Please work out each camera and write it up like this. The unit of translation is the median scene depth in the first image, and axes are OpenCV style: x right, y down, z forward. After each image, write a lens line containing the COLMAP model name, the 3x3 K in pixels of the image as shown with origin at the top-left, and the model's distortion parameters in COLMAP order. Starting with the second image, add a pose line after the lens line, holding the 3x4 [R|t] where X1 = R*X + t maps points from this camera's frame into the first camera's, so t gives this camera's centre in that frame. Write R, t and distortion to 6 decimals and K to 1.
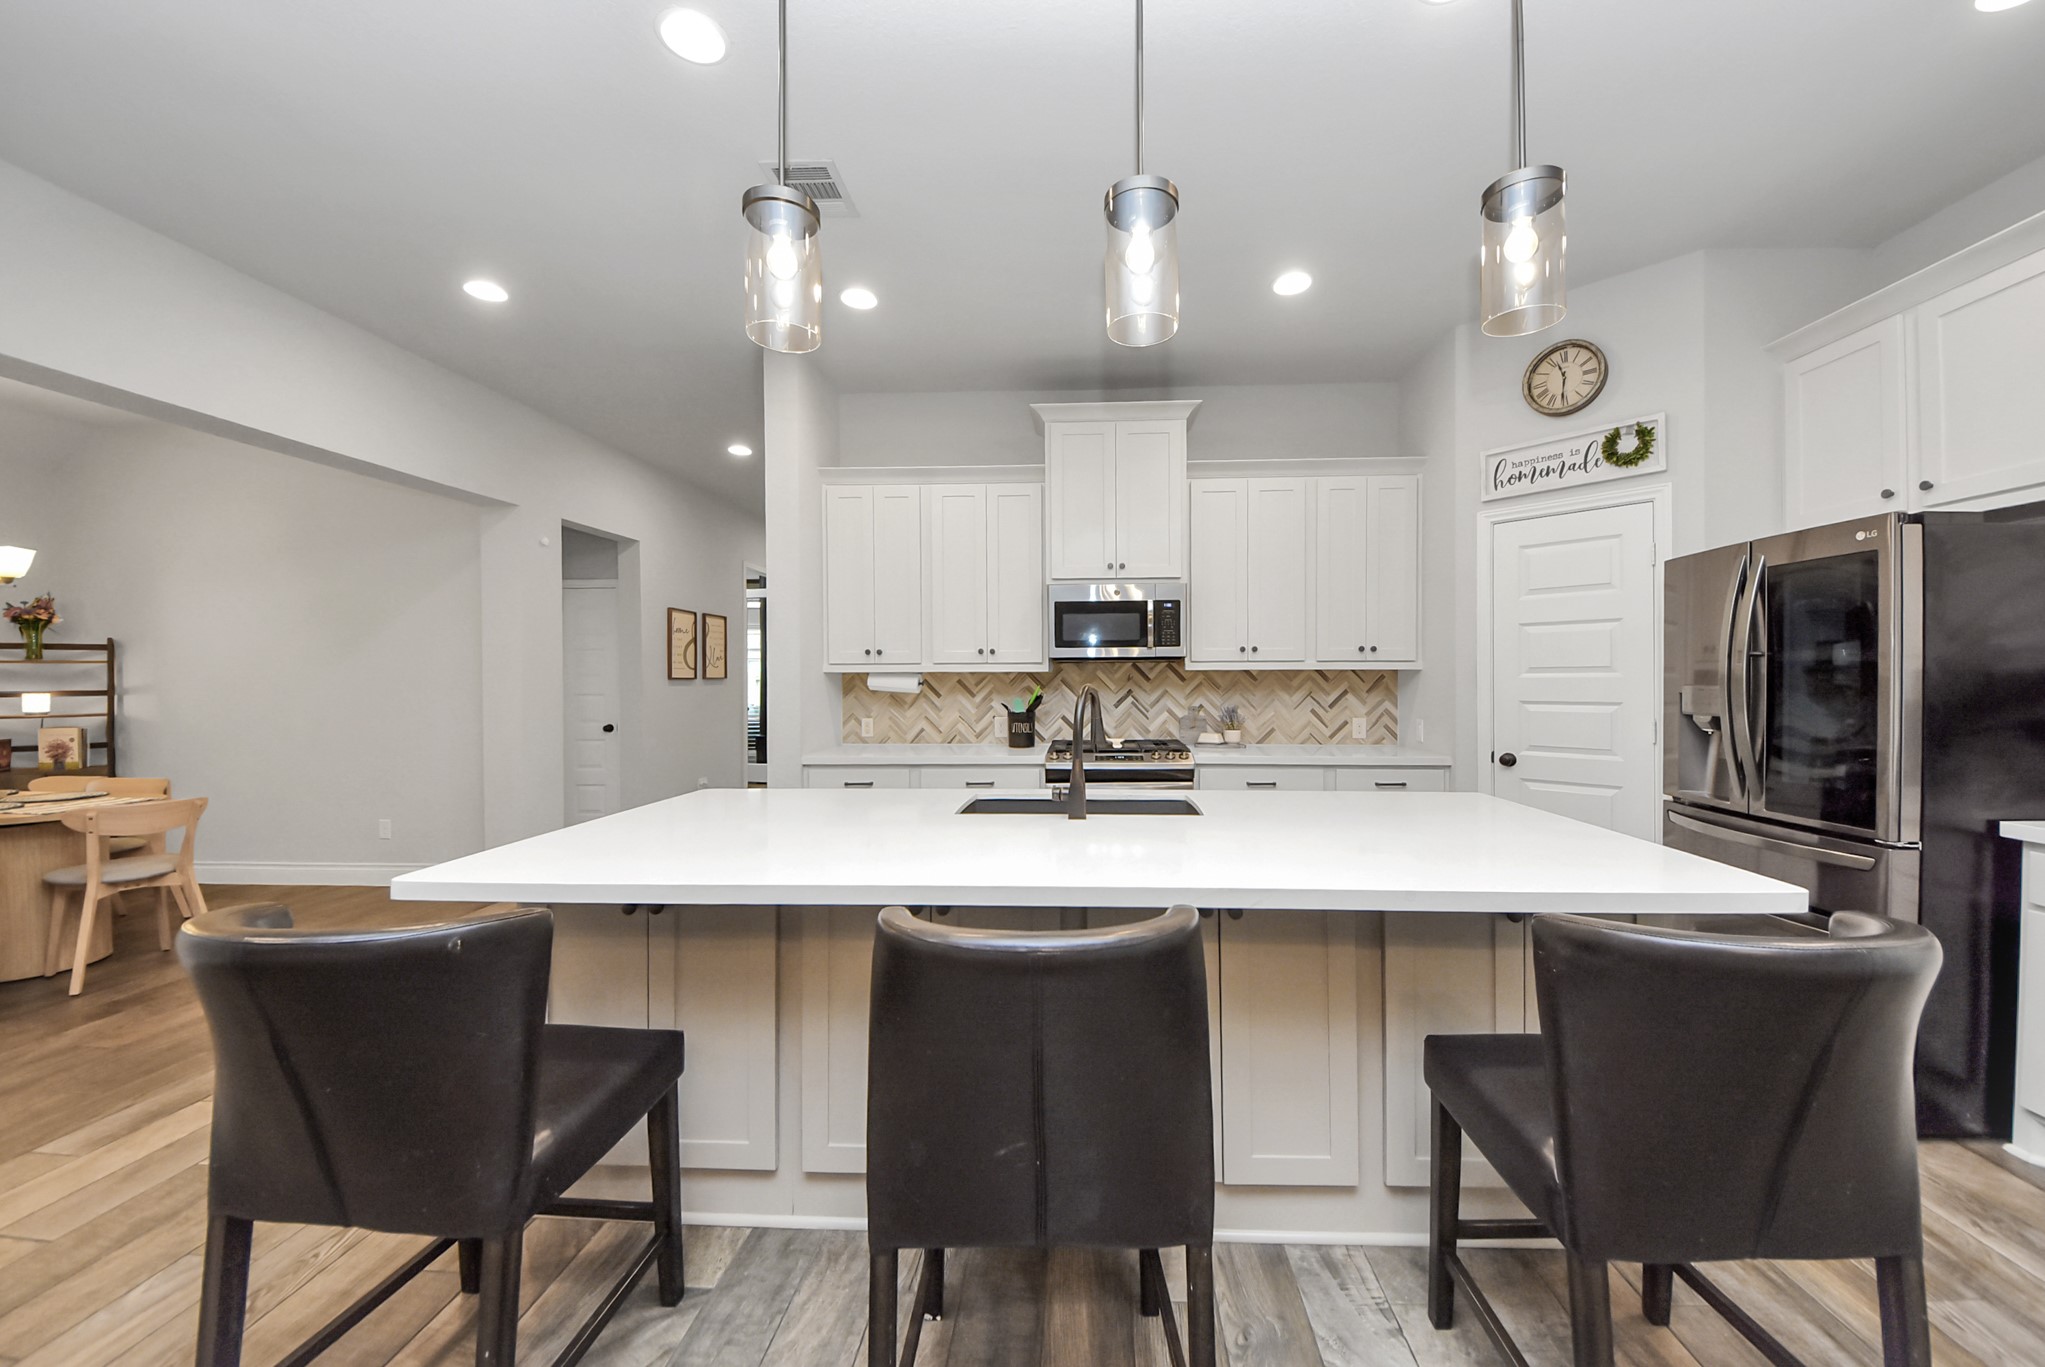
lens RADIAL K [[741.3, 0, 1038.5], [0, 741.3, 683.6], [0, 0, 1]] dist [0.008984, -0.008577]
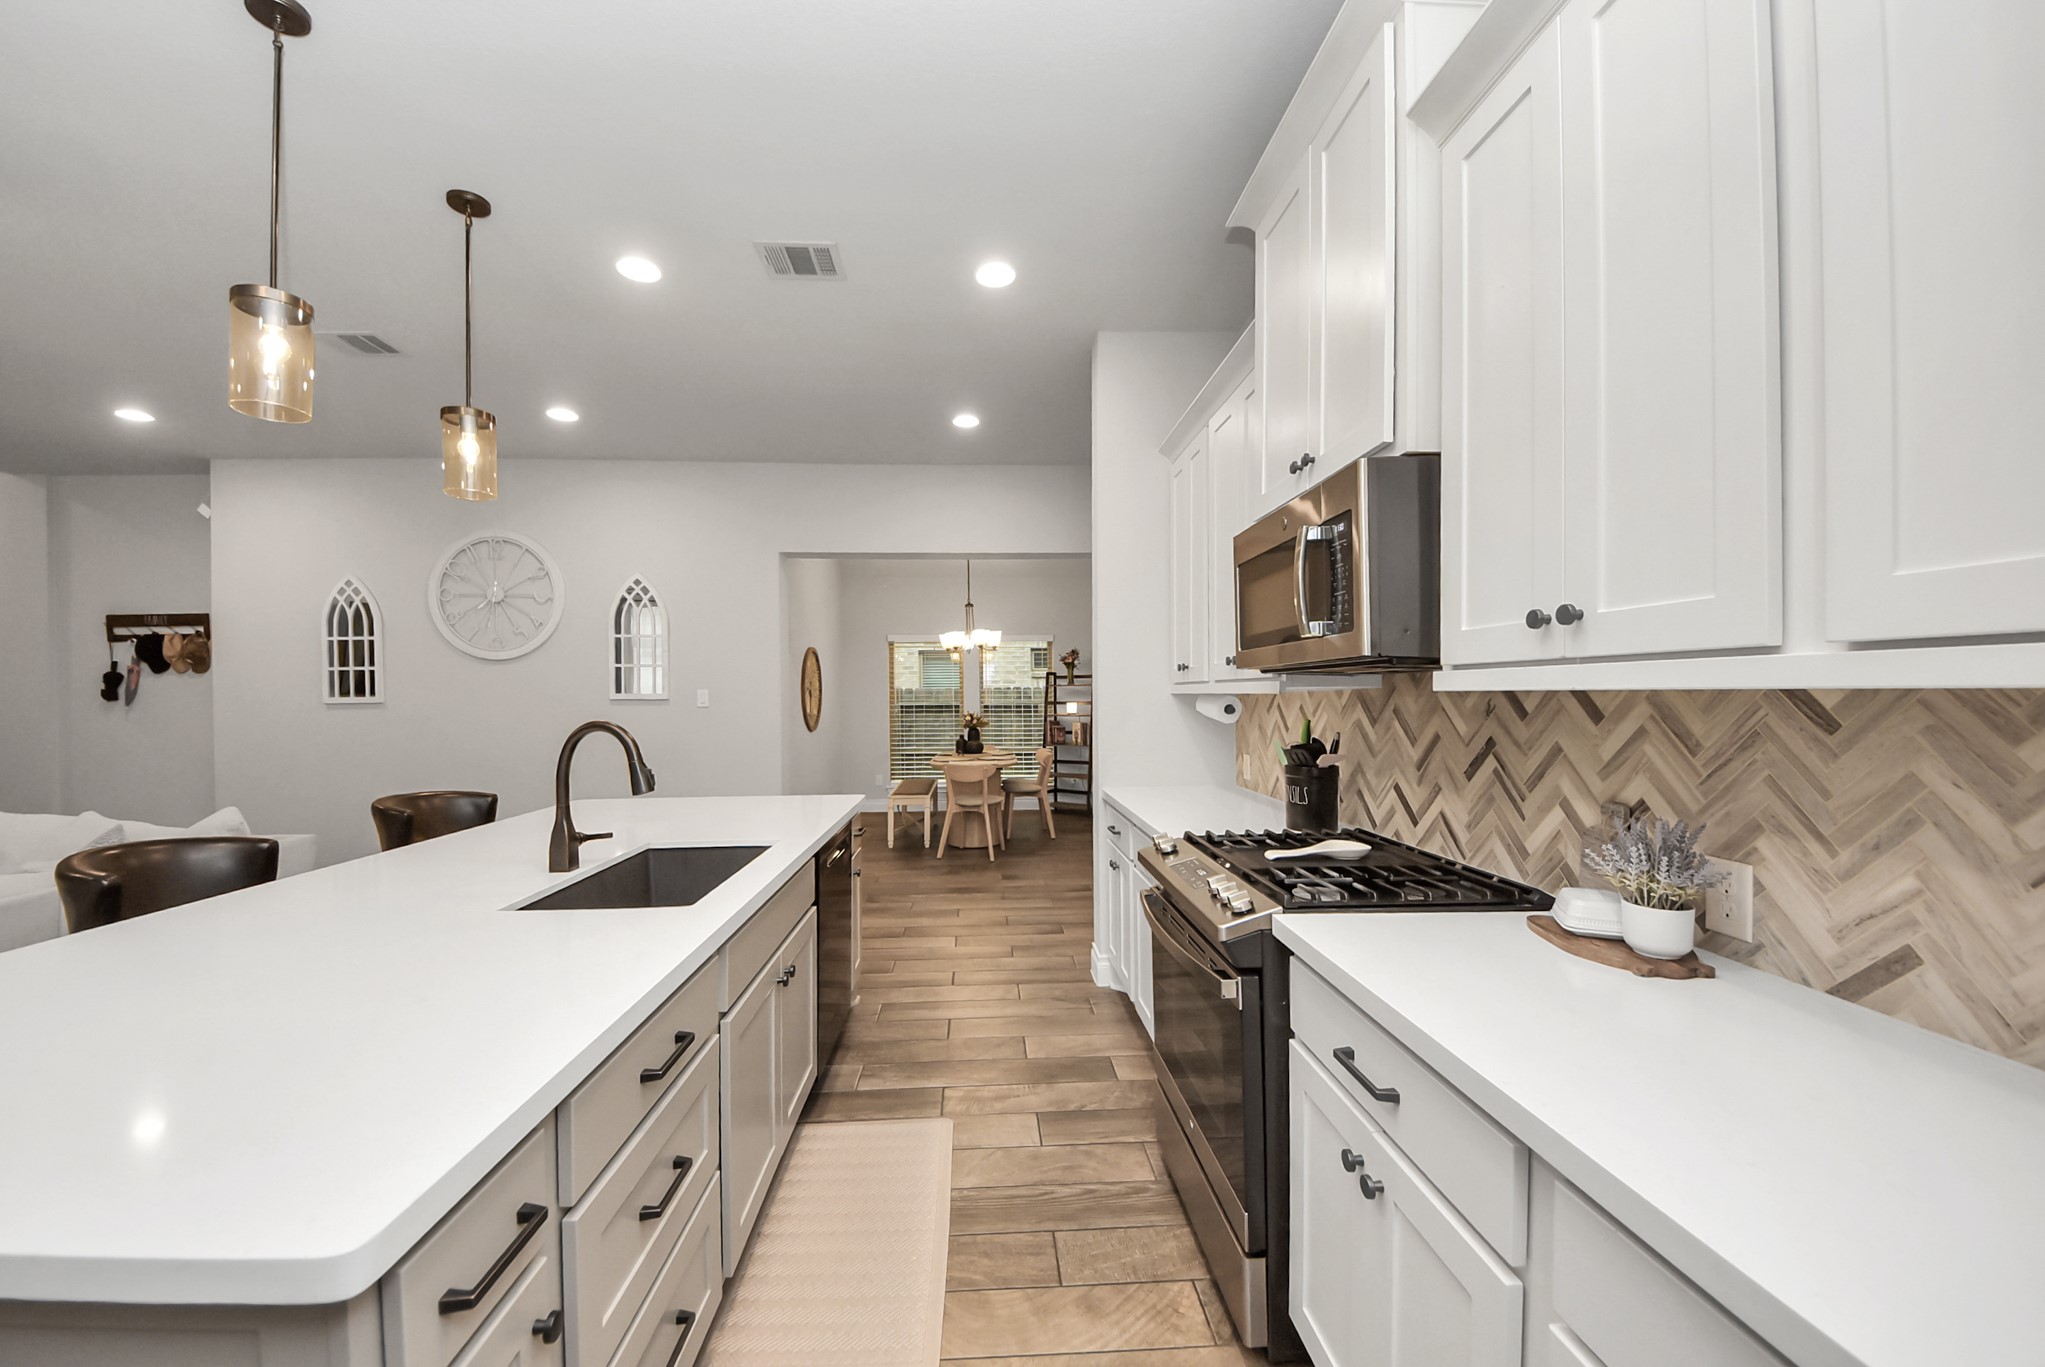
lens RADIAL K [[741.3, 0, 1034.7], [0, 741.3, 701.7], [0, 0, 1]] dist [0.008984, -0.008577]
pose [[0.114545, 0.015048, -0.993304, 0.523457], [0.003216, 0.999874, 0.015518, -0.019672], [0.993413, -0.004972, 0.114482, 0.753423]]
